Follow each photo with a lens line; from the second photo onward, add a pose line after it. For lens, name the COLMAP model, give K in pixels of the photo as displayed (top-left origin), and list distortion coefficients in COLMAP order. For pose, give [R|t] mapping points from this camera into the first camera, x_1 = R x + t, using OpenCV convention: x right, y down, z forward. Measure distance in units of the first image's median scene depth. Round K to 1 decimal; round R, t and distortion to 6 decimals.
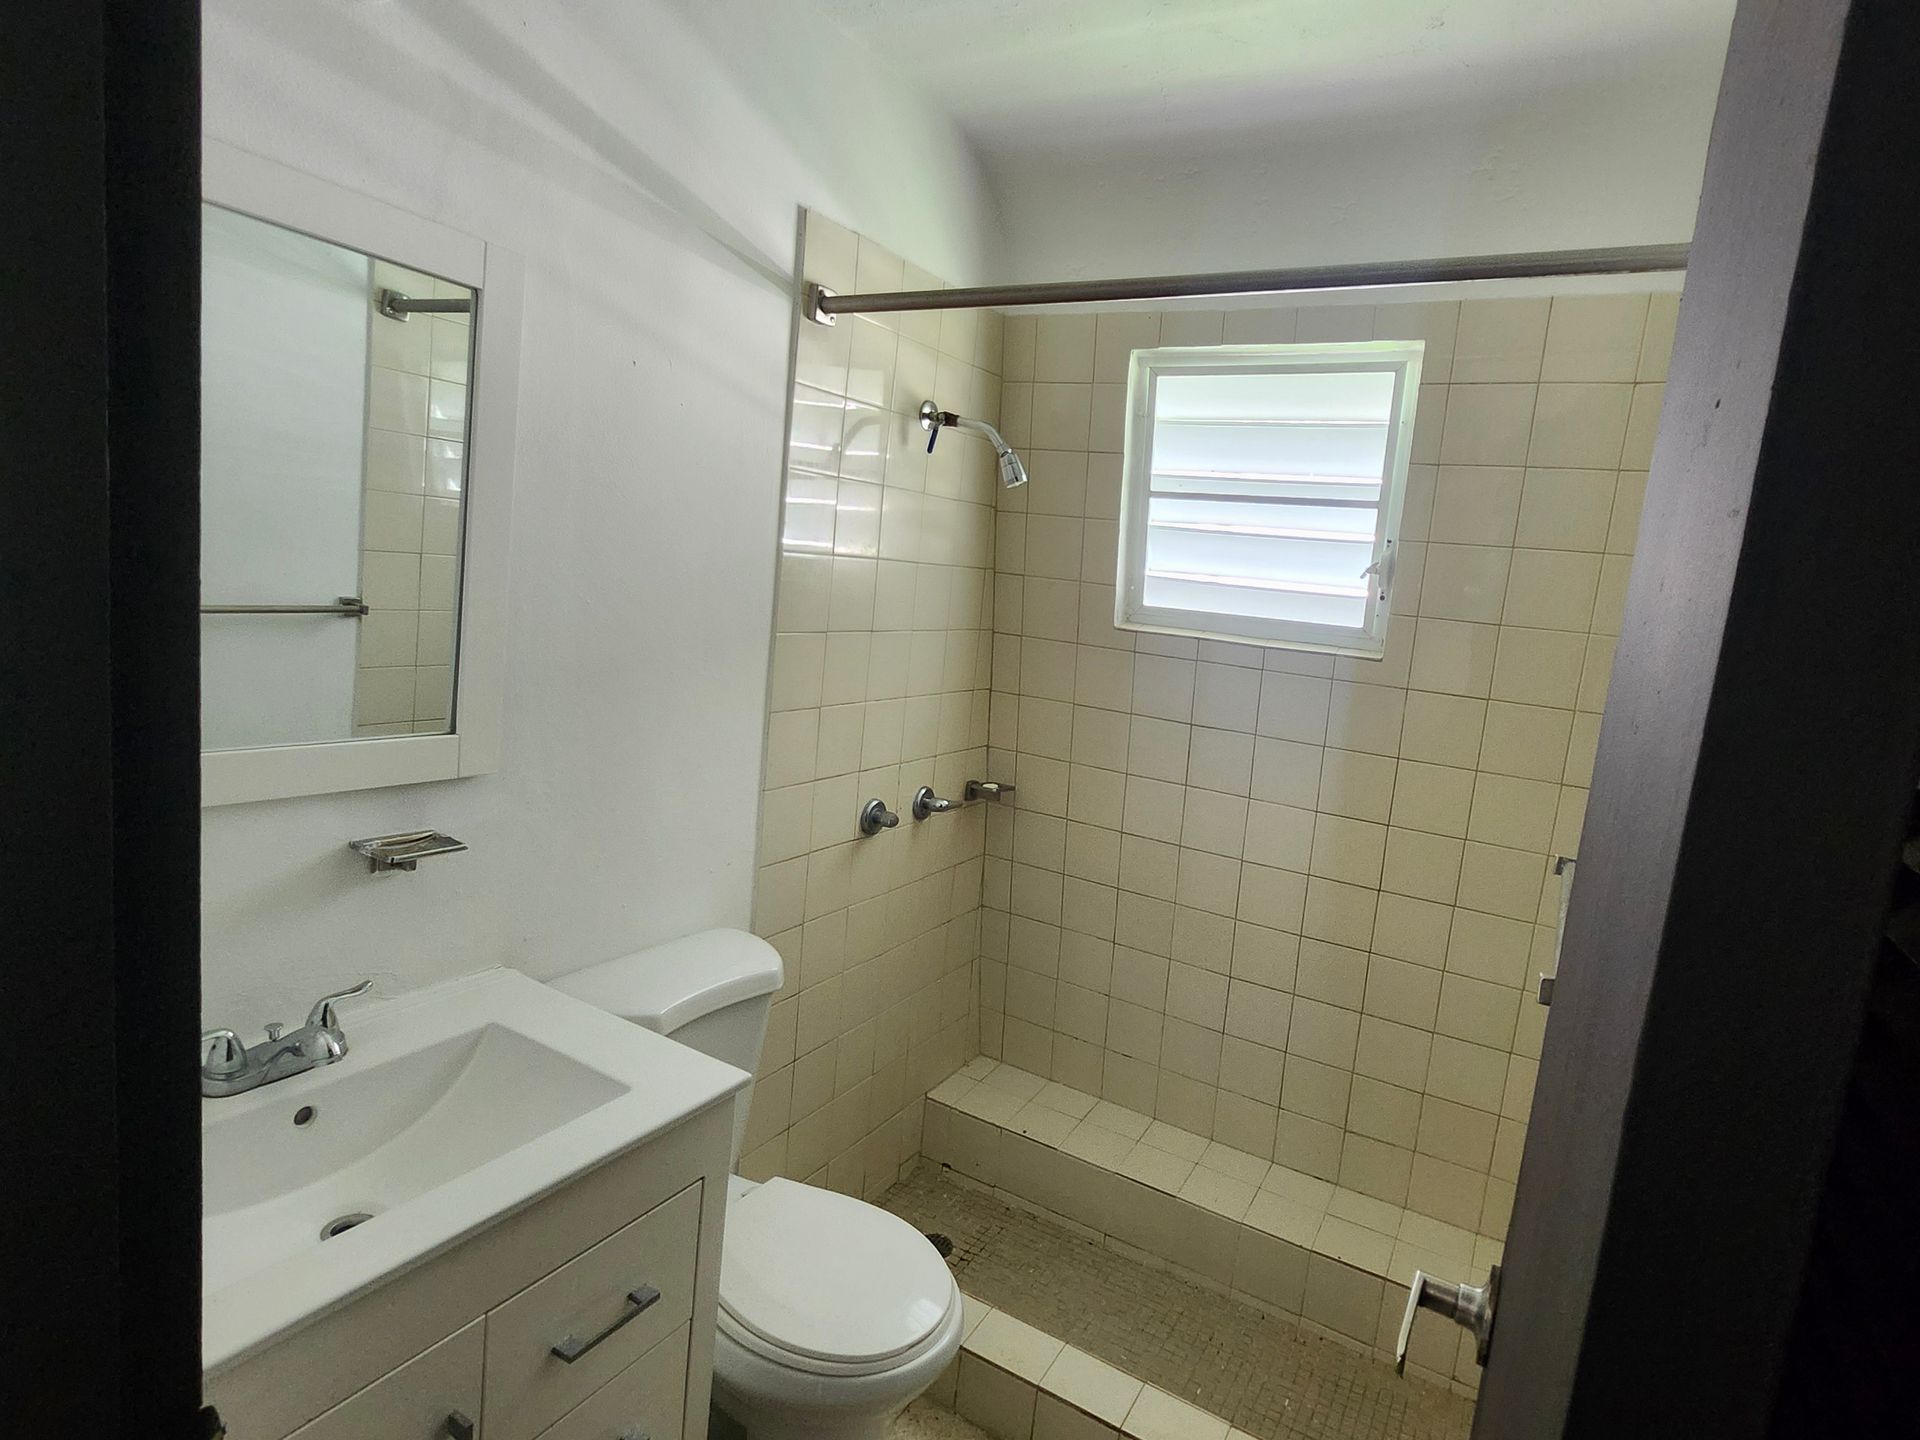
lens RADIAL K [[1034.4, 0, 960.0], [0, 1034.4, 720.0], [0, 0, 1]] dist [-0.002035, -0.000172]
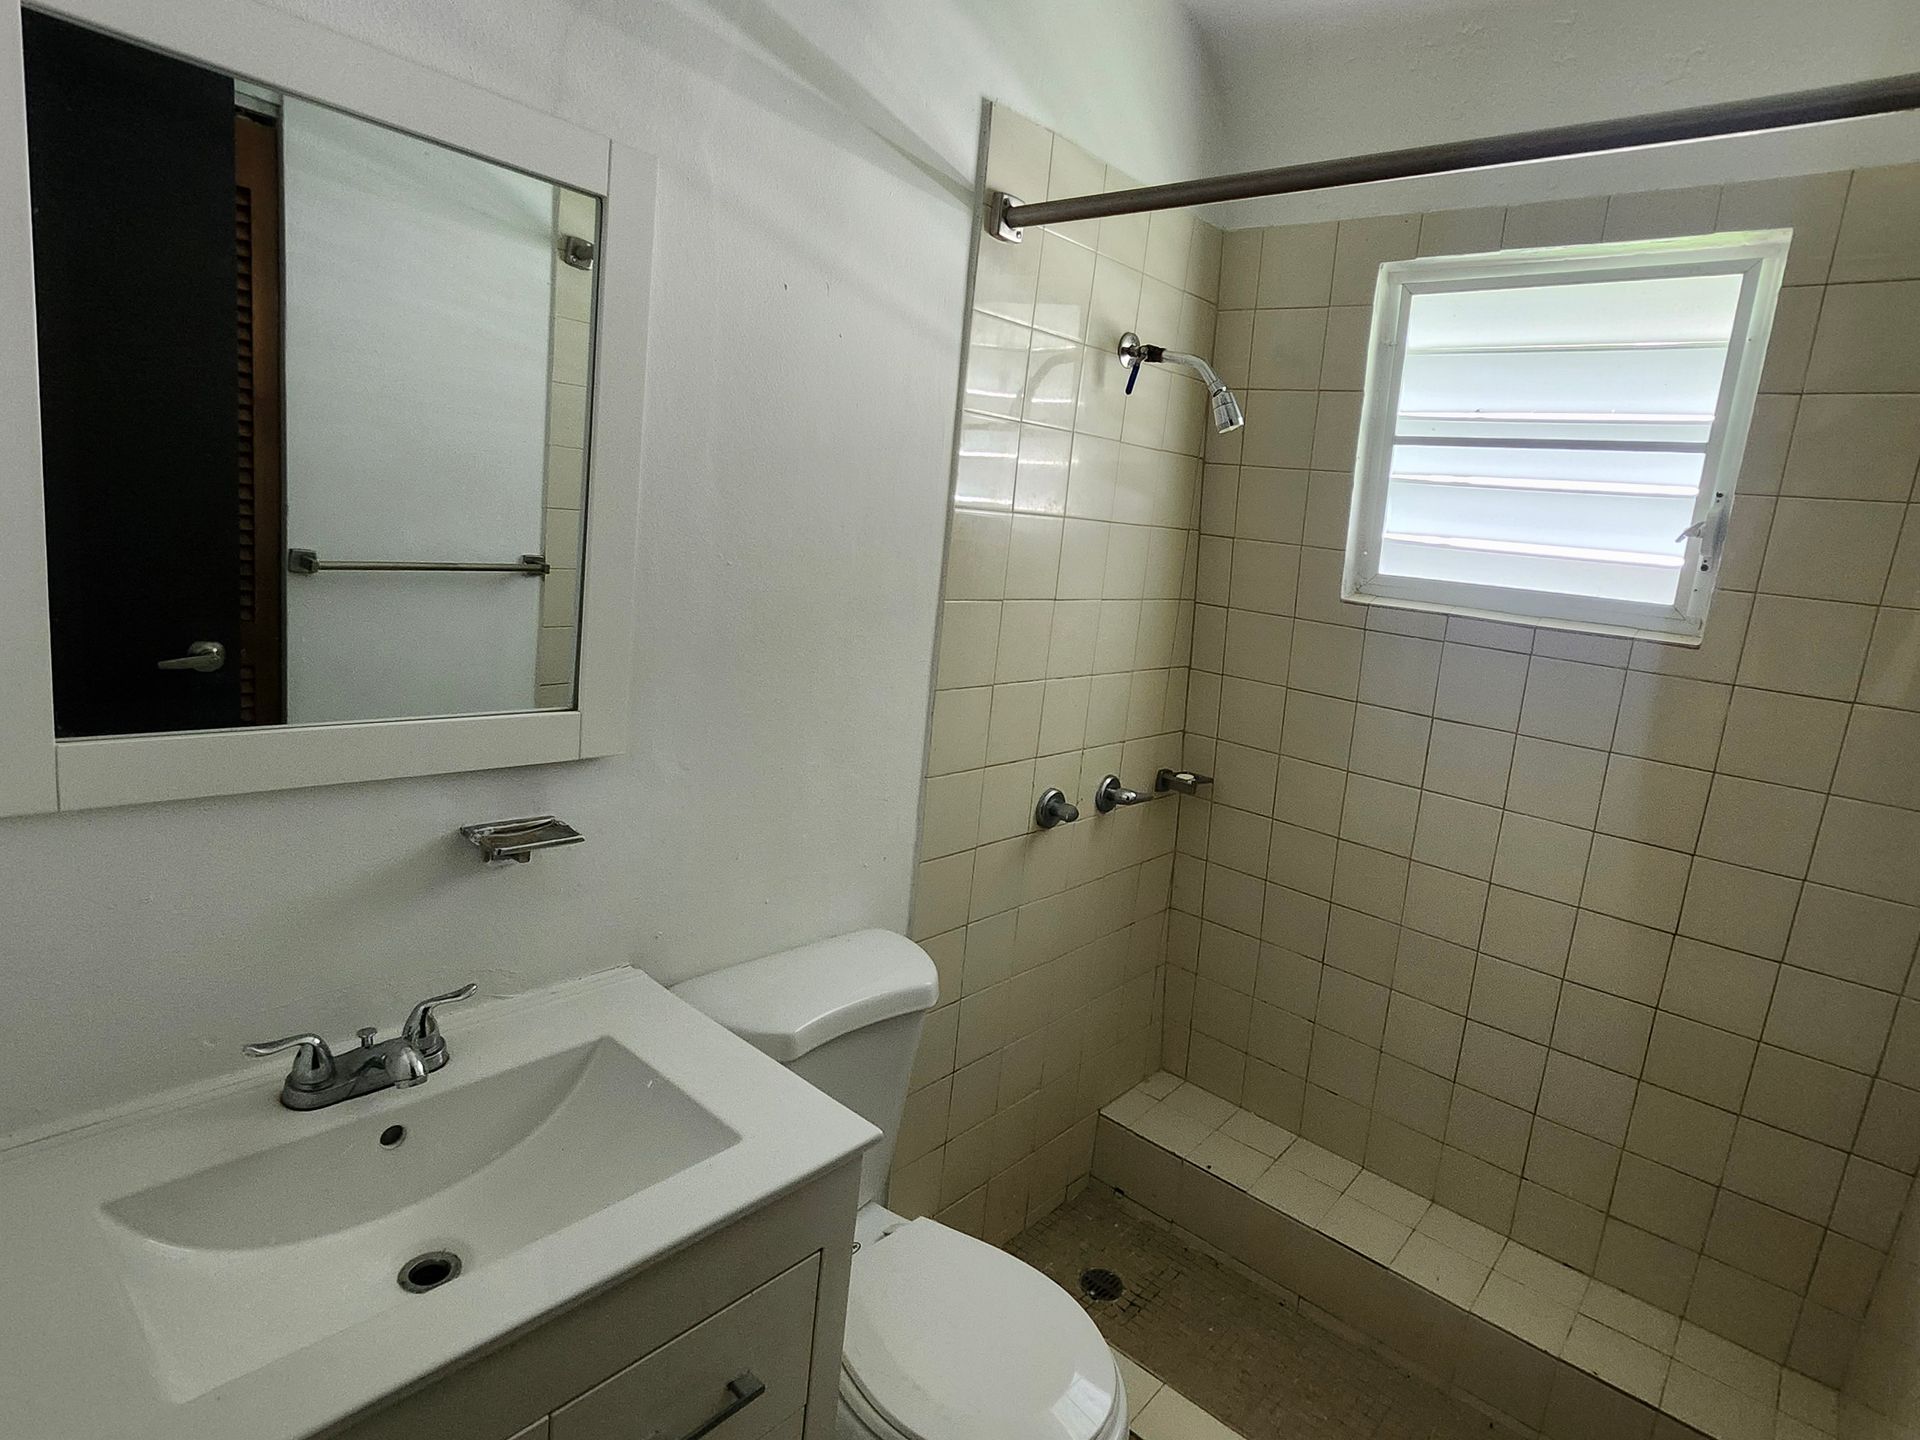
lens RADIAL K [[1045.0, 0, 968.7], [0, 1045.0, 726.3], [0, 0, 1]] dist [0.007127, 0.000871]
pose [[0.983973, 0.037476, -0.174334, 0.001952], [-0.030661, 0.998663, 0.041622, -0.014169], [0.175661, -0.035610, 0.983806, 0.114575]]
